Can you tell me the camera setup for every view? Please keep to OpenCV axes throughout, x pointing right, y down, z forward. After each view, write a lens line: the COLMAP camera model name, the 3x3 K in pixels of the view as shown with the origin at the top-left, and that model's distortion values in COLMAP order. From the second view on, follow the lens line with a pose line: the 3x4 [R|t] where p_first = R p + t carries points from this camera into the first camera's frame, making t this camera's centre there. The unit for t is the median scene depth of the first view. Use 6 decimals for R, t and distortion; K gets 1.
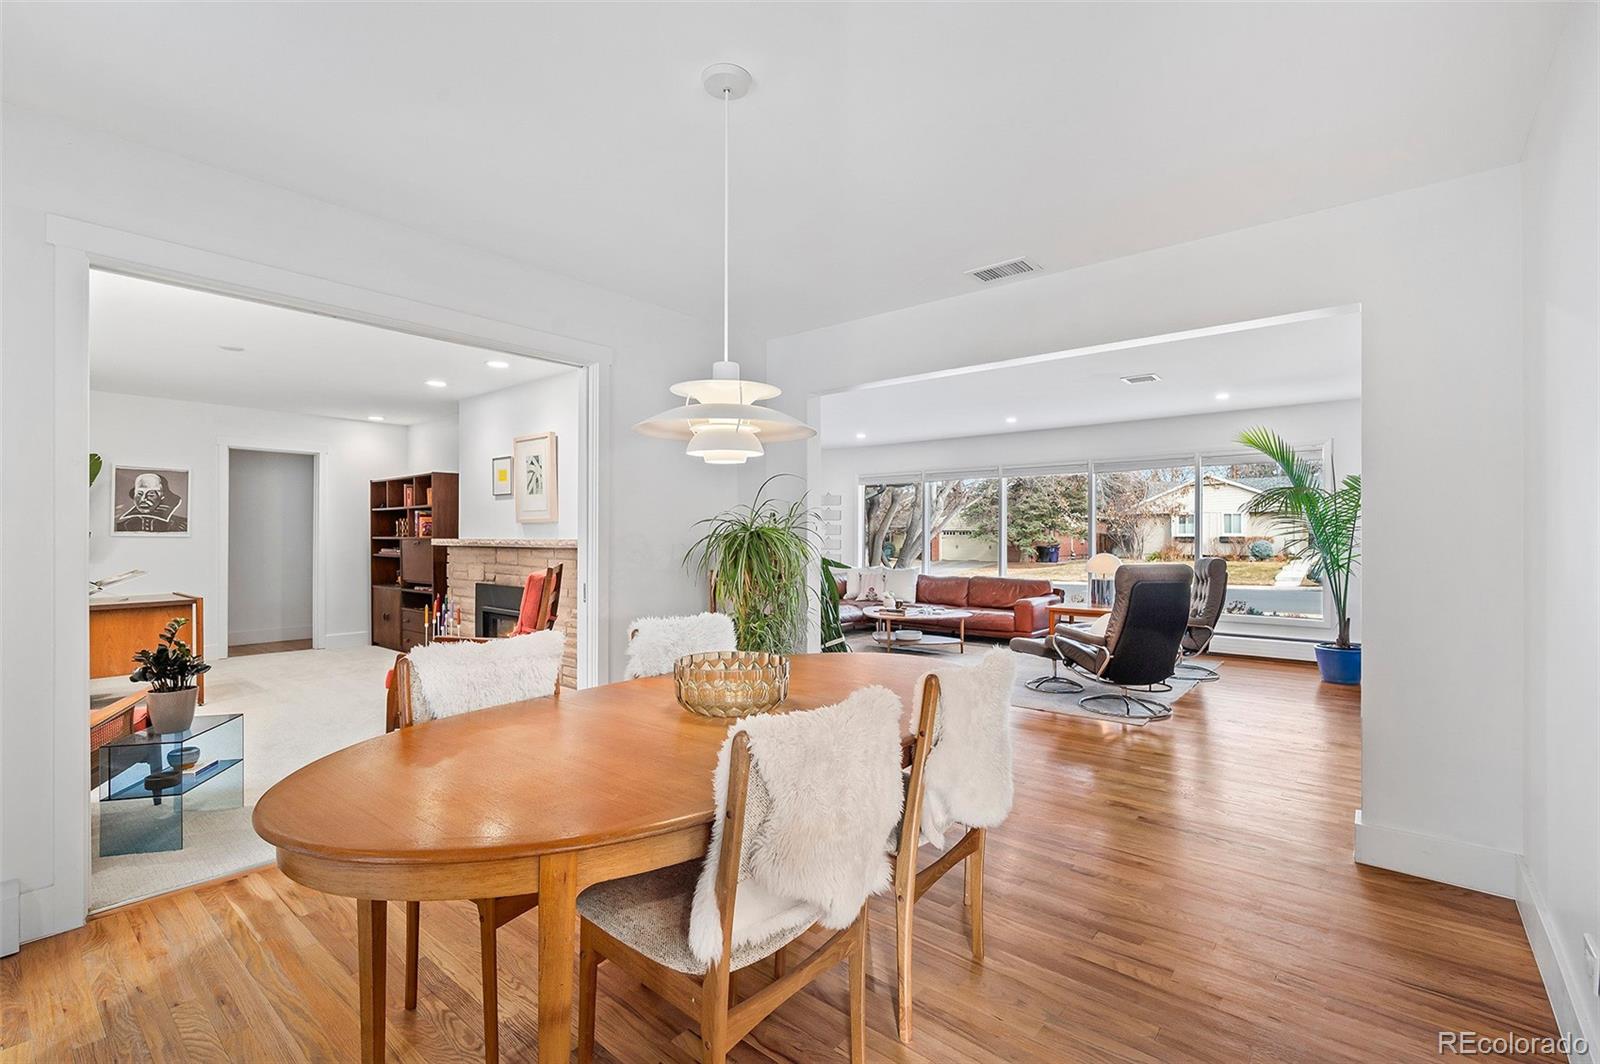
lens RADIAL K [[702.6, 0, 797.5], [0, 702.6, 536.1], [0, 0, 1]] dist [-0.017149, 0.000171]
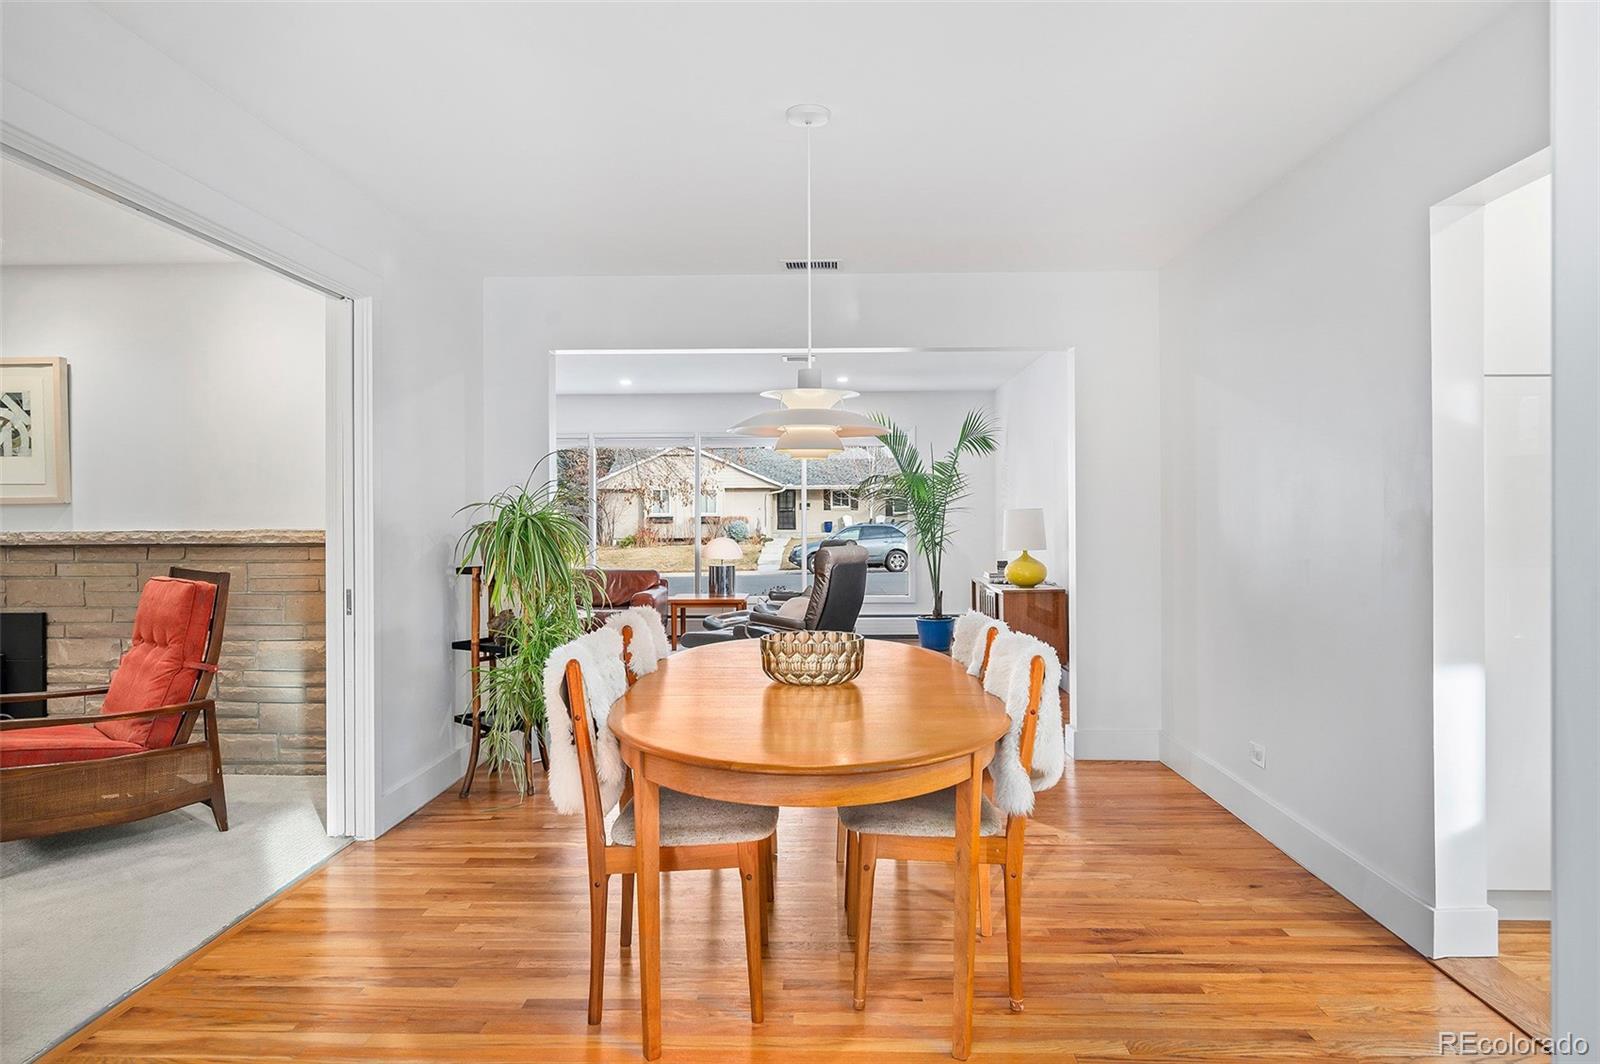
lens RADIAL K [[976.8, 0, 804.2], [0, 976.8, 523.6], [0, 0, 1]] dist [0.002060, 0.000357]
pose [[0.779629, -0.011314, 0.626140, -0.341847], [0.006850, 0.999931, 0.009539, -0.005795], [-0.626204, -0.003147, 0.779653, -0.068550]]
